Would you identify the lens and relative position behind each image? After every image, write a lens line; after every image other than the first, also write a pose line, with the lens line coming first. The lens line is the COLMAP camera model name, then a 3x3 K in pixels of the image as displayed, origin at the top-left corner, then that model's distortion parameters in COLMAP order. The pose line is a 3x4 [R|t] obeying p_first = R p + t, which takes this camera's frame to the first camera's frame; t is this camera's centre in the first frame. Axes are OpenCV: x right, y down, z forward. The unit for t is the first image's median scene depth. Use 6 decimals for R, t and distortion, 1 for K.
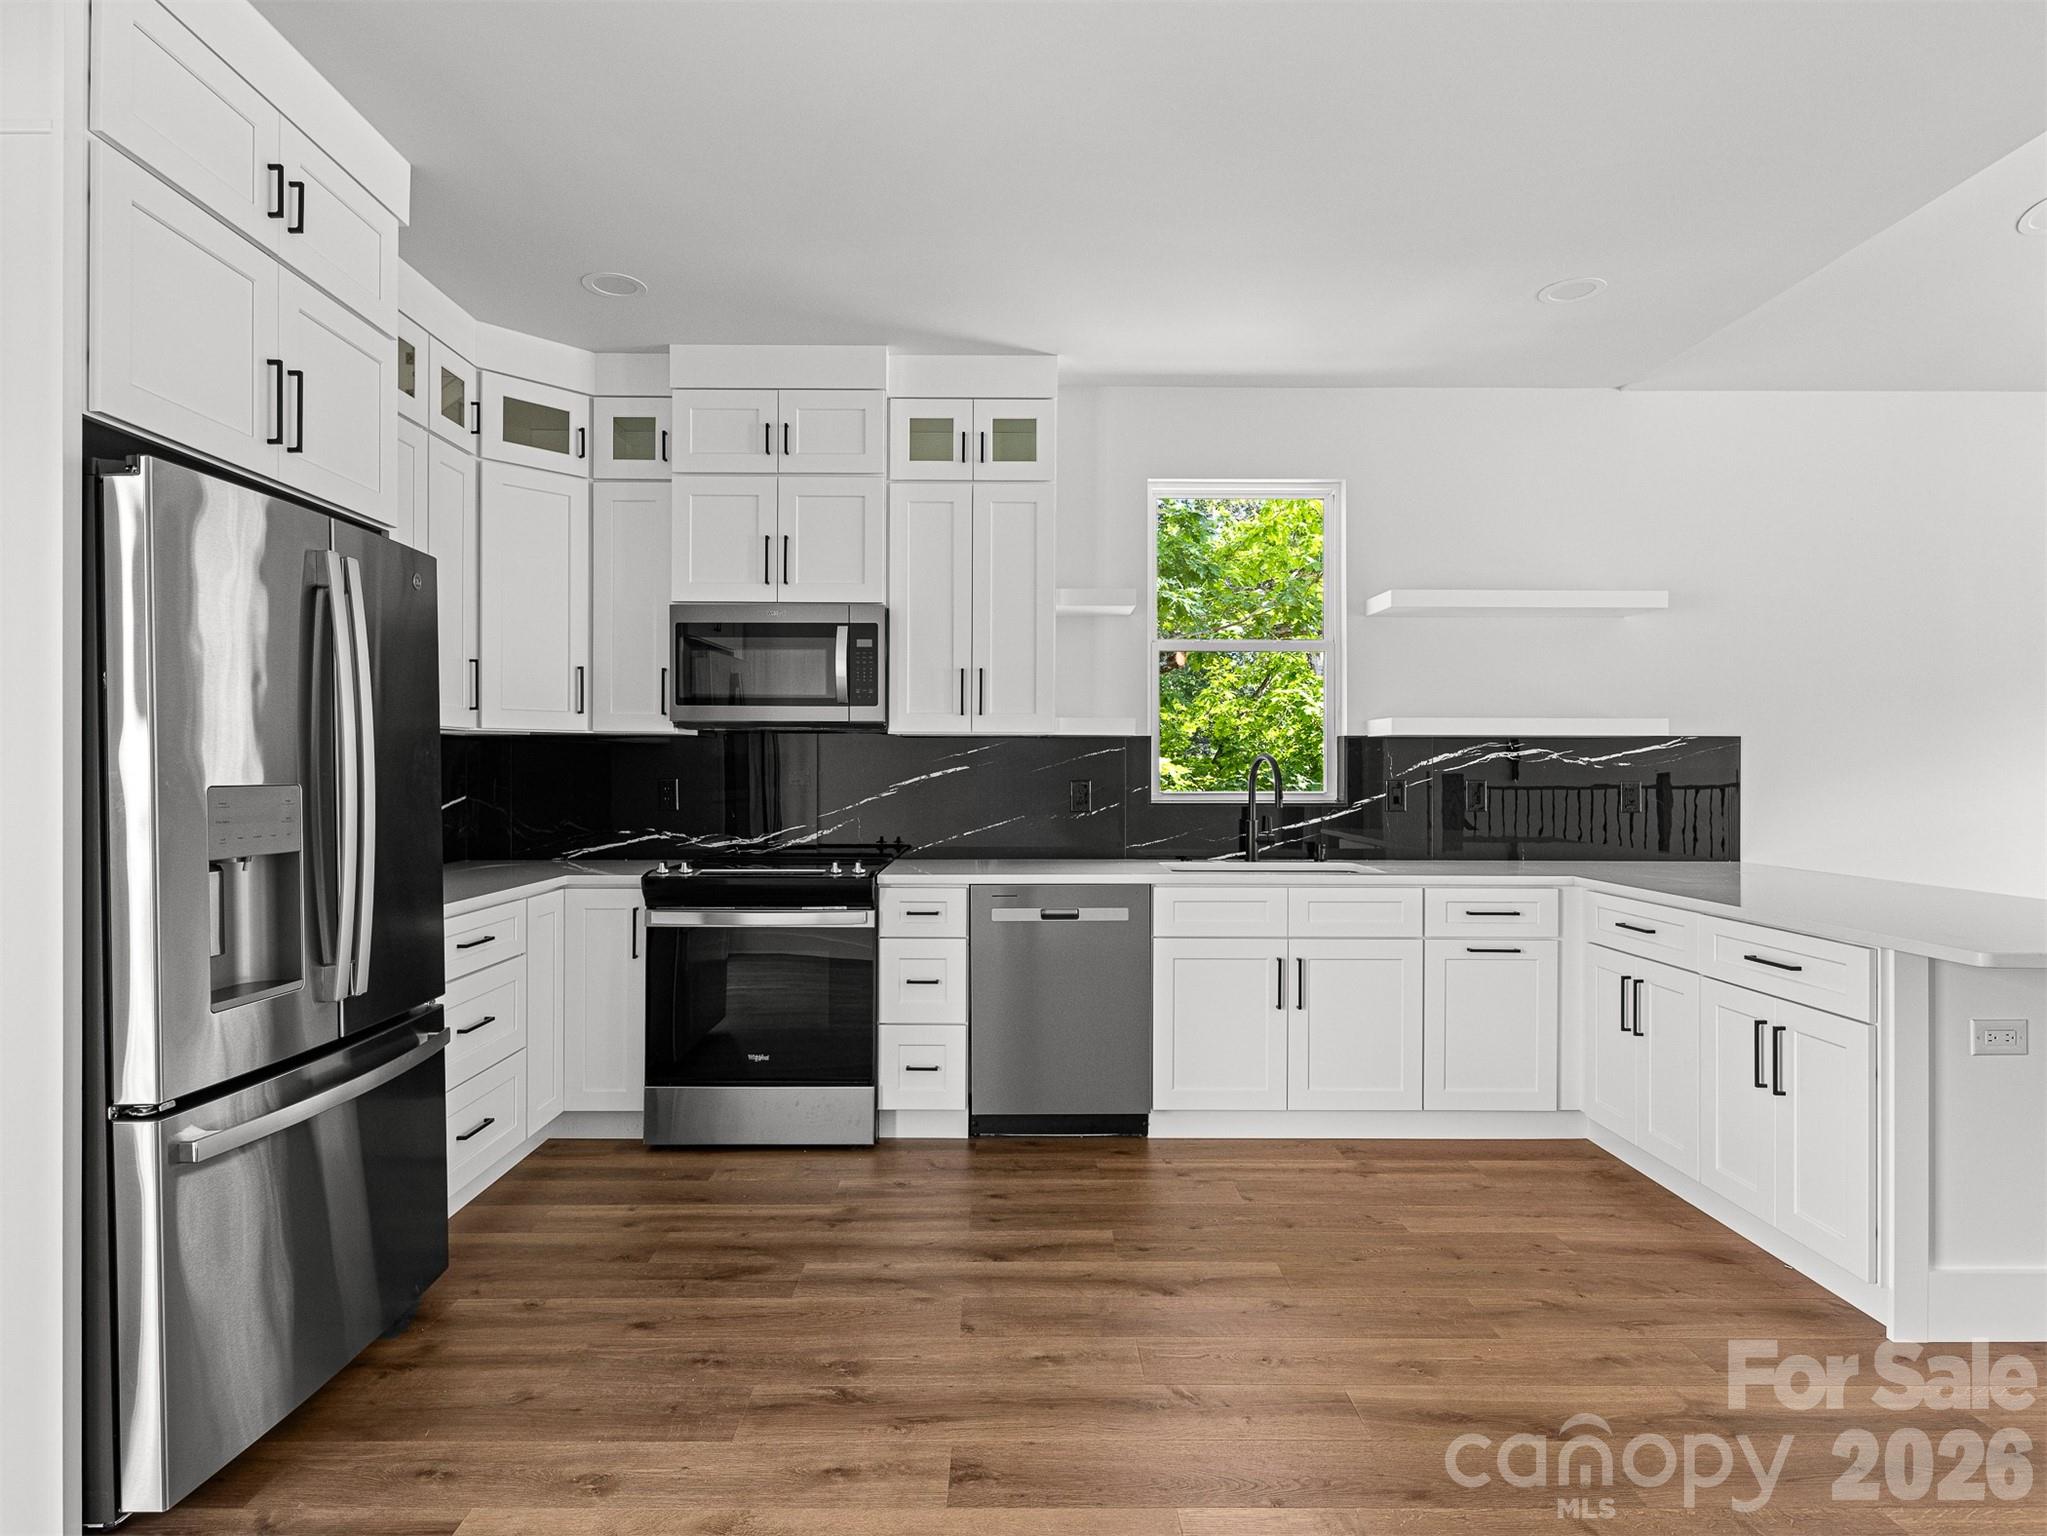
lens RADIAL K [[1131.8, 0, 1017.0], [0, 1131.8, 762.4], [0, 0, 1]] dist [0.006520, -0.002002]
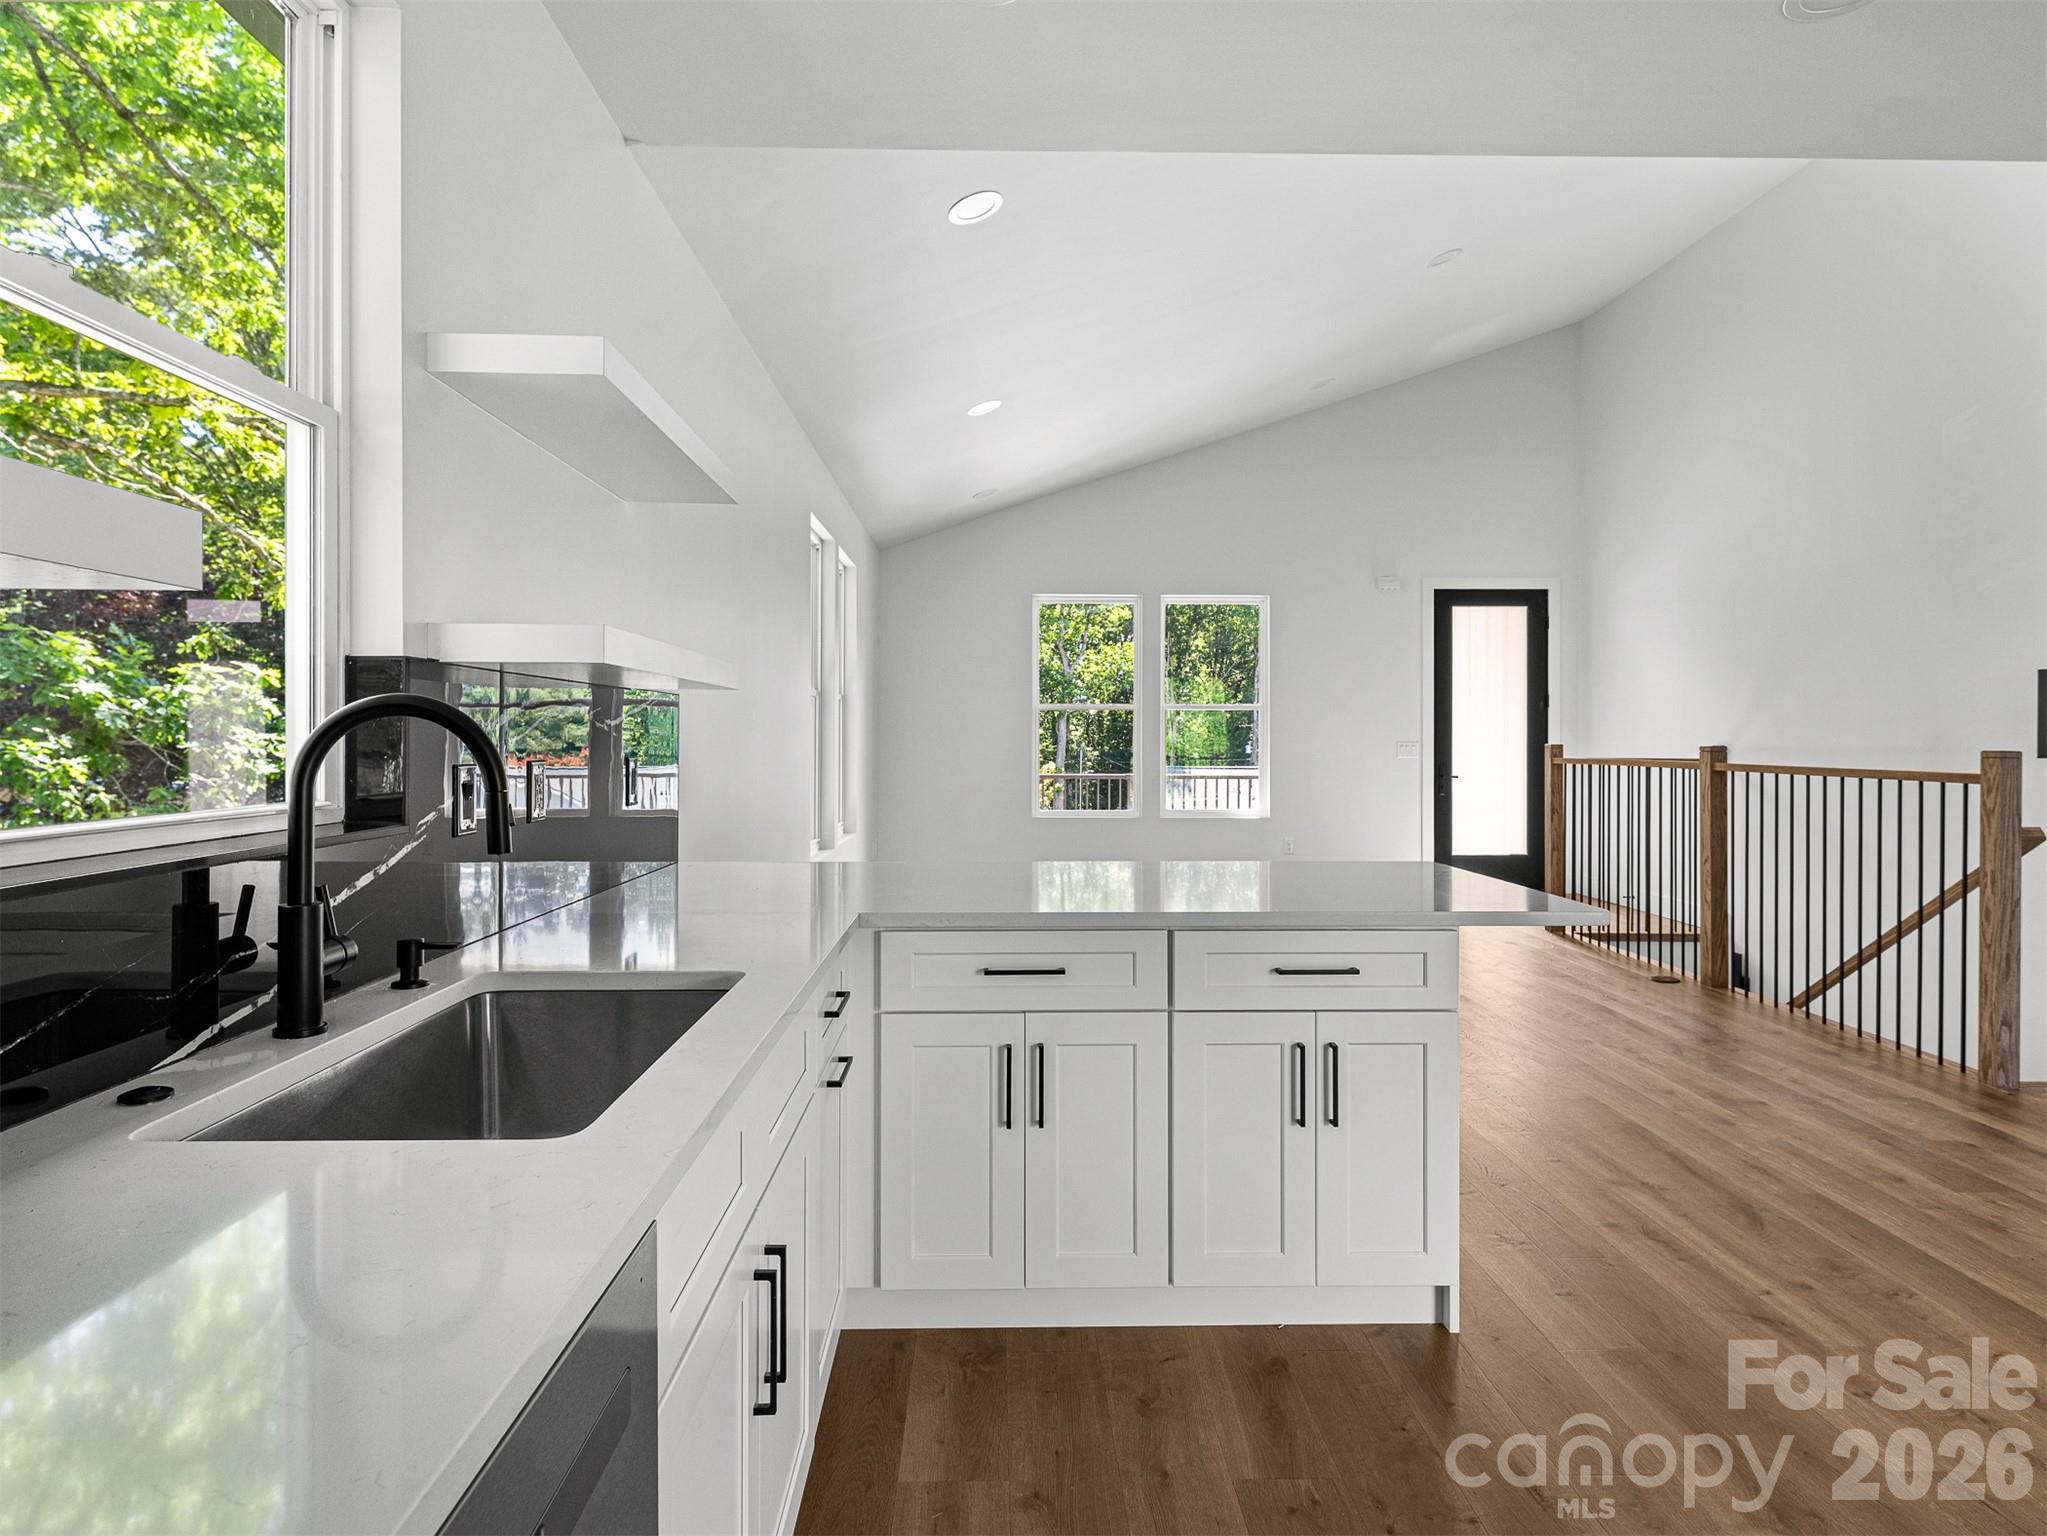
lens RADIAL K [[1131.8, 0, 1007.1], [0, 1131.8, 736.4], [0, 0, 1]] dist [0.006520, -0.002002]
pose [[-0.011854, -0.001328, 0.999929, -0.131213], [-0.006488, 0.999978, 0.001252, 0.002290], [-0.999909, -0.006472, -0.011862, 0.901779]]
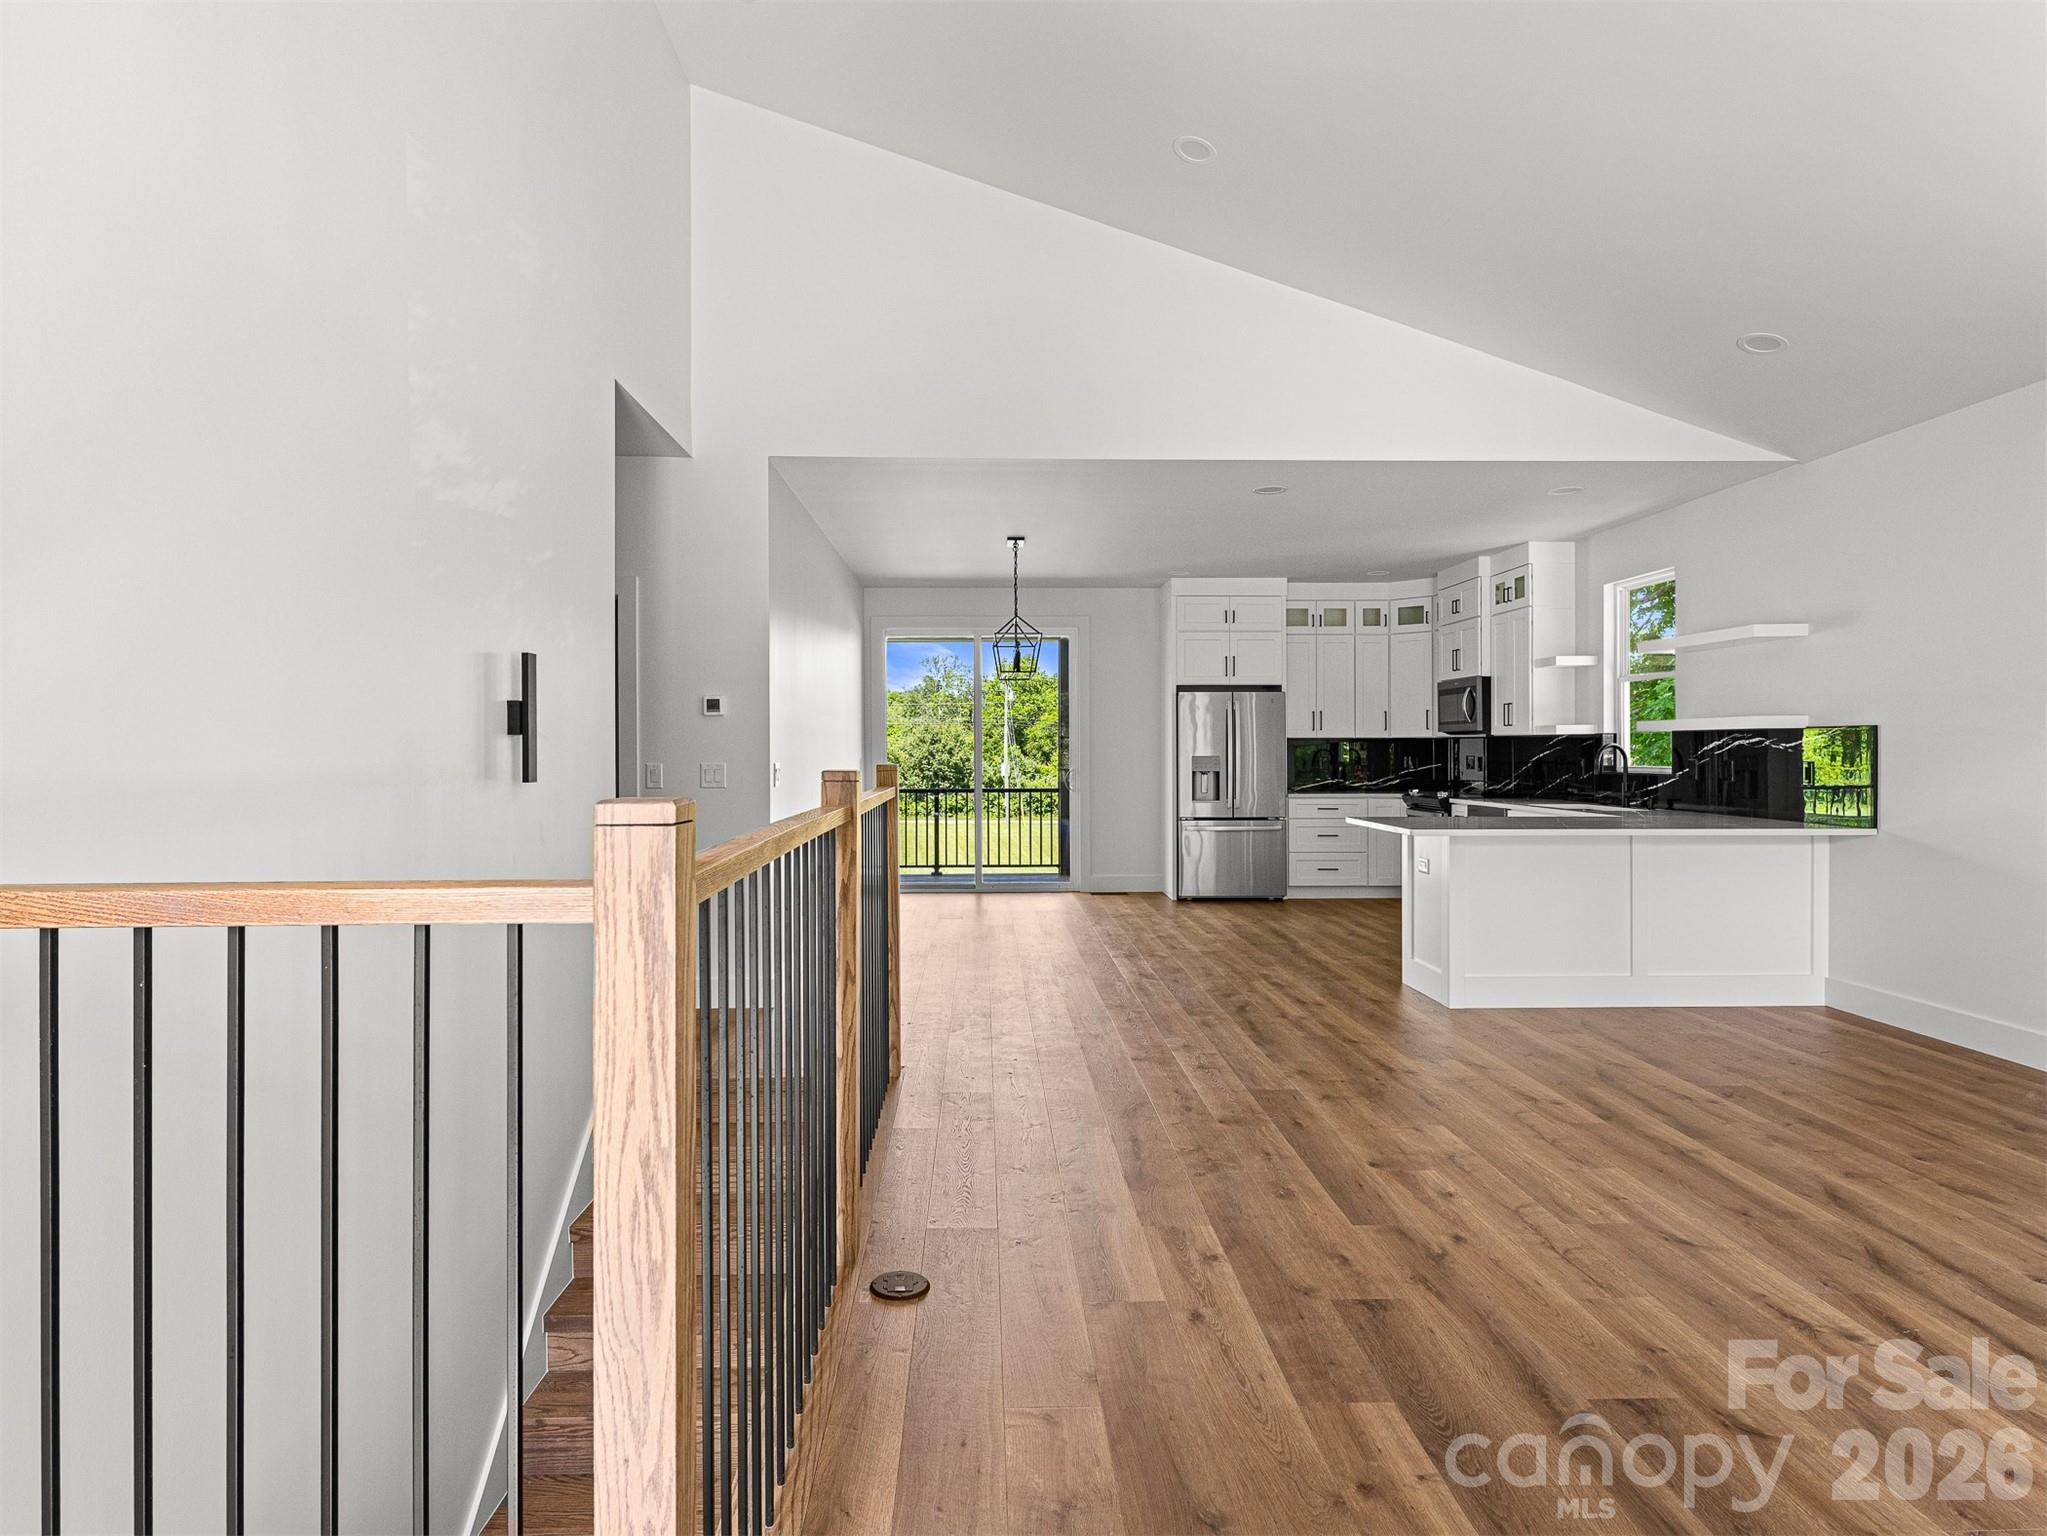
lens RADIAL K [[1131.8, 0, 1011.7], [0, 1131.8, 751.2], [0, 0, 1]] dist [0.006520, -0.002002]
pose [[0.028231, 0.001938, -0.999600, 2.068808], [0.005022, 0.999985, 0.002081, -0.003777], [0.999589, -0.005079, 0.028221, 0.050067]]
